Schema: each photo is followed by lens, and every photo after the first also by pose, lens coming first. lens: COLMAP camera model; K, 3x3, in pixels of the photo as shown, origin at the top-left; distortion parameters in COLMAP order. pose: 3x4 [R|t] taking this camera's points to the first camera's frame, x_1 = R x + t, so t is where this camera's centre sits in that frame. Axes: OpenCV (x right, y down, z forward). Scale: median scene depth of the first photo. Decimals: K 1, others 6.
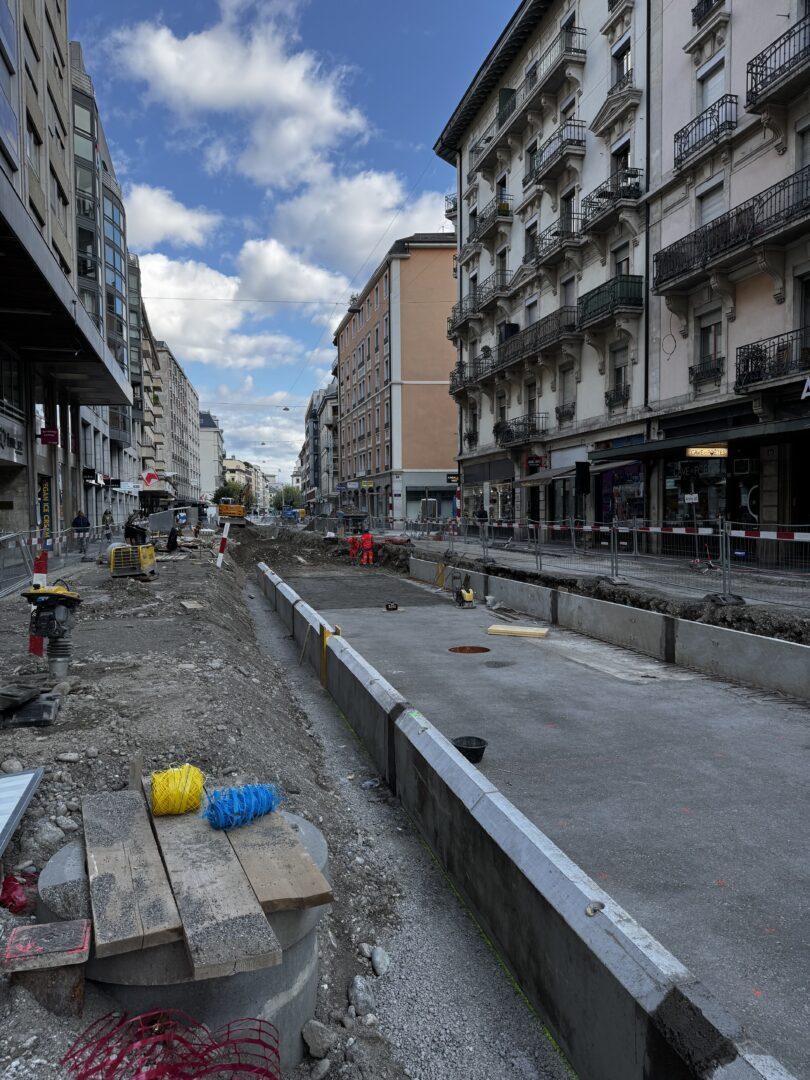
lens RADIAL K [[781.4, 0, 408.1], [0, 781.4, 543.9], [0, 0, 1]] dist [0.042489, -0.059501]
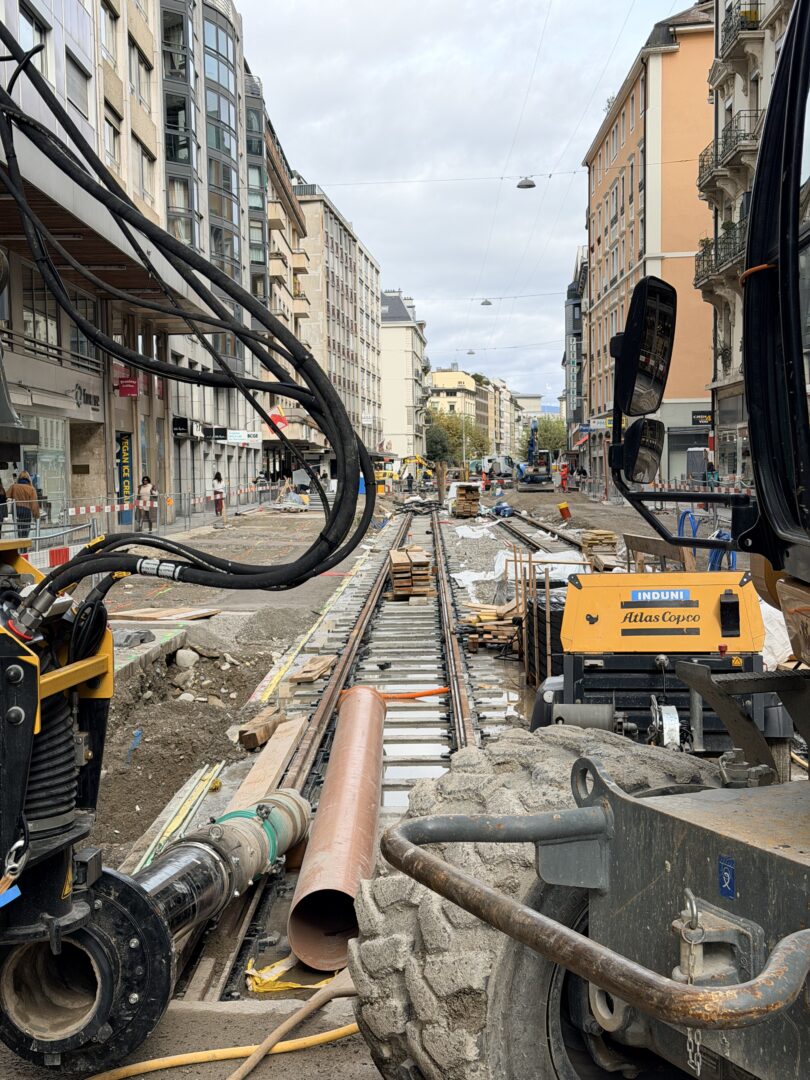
lens RADIAL K [[1493.6, 0, 404.8], [0, 1493.6, 540.0], [0, 0, 1]] dist [0.036383, 0.000000]
pose [[0.967455, 0.001116, -0.253040, 0.131750], [0.001213, 0.999958, 0.009050, 0.006886], [0.253040, -0.009062, 0.967413, -0.265527]]
